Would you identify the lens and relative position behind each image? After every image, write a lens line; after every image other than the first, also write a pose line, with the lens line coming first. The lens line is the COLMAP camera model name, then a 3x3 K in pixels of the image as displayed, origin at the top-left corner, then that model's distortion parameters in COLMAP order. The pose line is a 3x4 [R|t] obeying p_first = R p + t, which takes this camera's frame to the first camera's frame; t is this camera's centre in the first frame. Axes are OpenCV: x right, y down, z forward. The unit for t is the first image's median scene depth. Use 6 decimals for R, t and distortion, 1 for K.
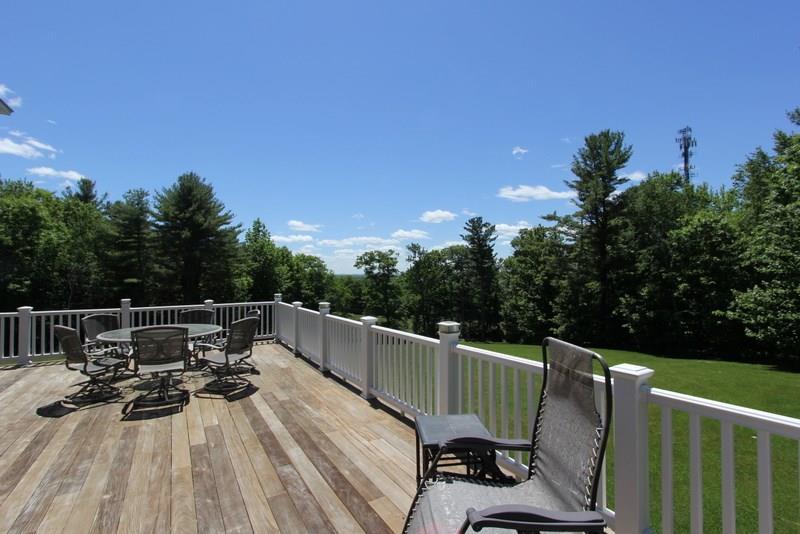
lens RADIAL K [[376.7, 0, 400.0], [0, 376.7, 267.0], [0, 0, 1]] dist [-0.000875, -0.000184]
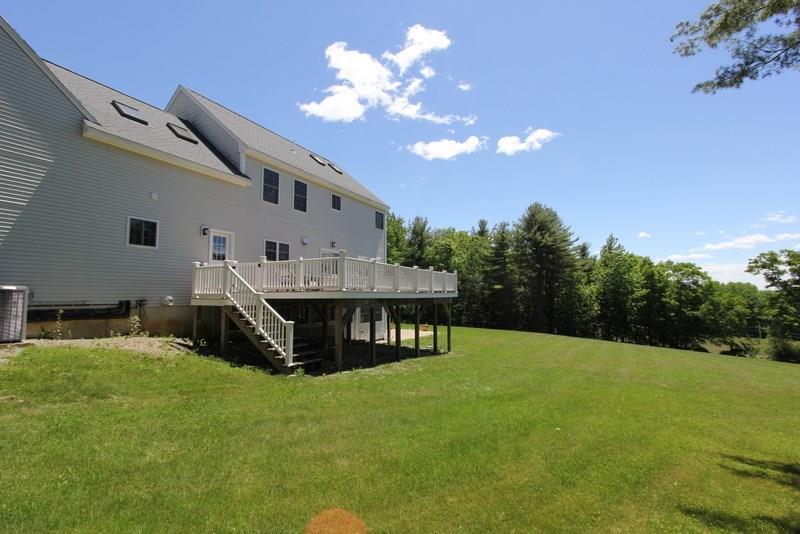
lens RADIAL K [[376.7, 0, 400.0], [0, 376.7, 267.0], [0, 0, 1]] dist [-0.000875, -0.000184]
pose [[0.552502, -0.061445, -0.831244, 0.177289], [0.021220, 0.997993, -0.059667, 0.025786], [0.833241, 0.015327, 0.552697, -0.064763]]
